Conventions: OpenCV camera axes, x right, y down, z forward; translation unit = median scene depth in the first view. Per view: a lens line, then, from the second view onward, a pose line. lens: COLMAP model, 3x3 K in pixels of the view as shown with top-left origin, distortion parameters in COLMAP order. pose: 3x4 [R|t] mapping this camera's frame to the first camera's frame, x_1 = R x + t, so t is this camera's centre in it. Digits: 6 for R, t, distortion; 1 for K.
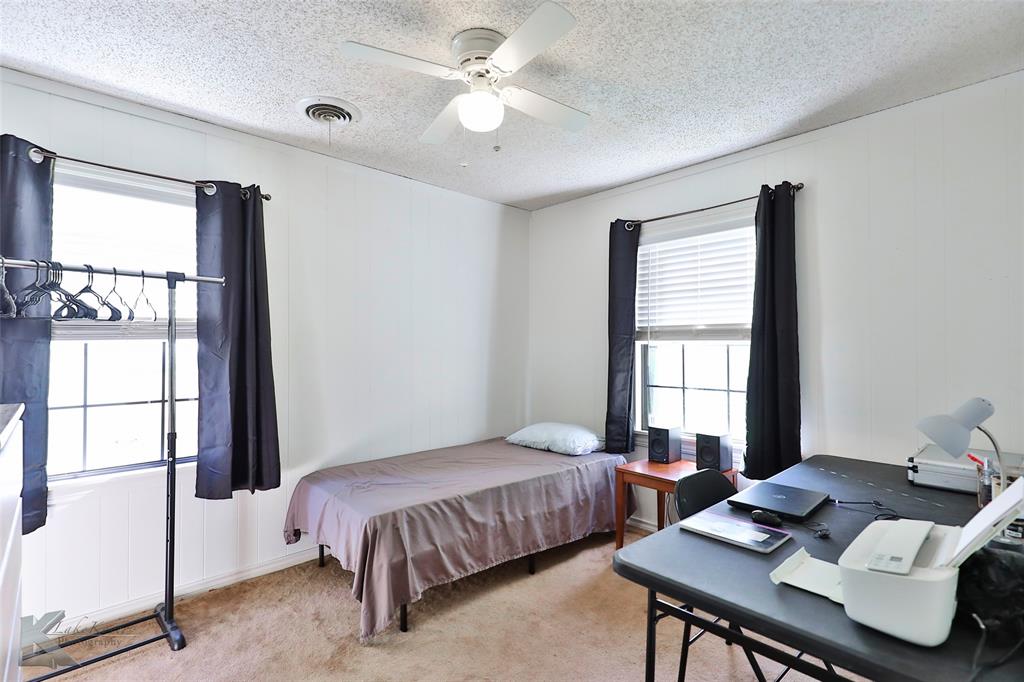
lens RADIAL K [[488.2, 0, 510.4], [0, 488.2, 345.2], [0, 0, 1]] dist [0.025469, -0.009224]
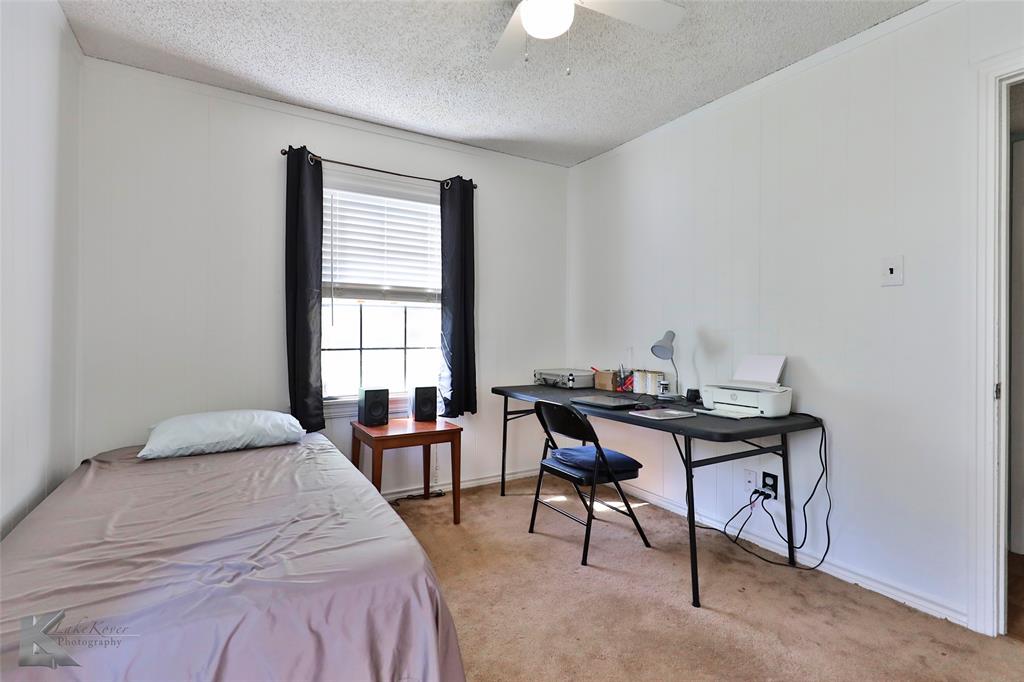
lens RADIAL K [[488.2, 0, 510.6], [0, 488.2, 336.4], [0, 0, 1]] dist [0.025469, -0.009224]
pose [[0.205631, -0.009294, 0.978586, -0.563837], [-0.014700, 0.999813, 0.012584, 0.048096], [-0.978519, -0.016973, 0.205456, 0.537091]]
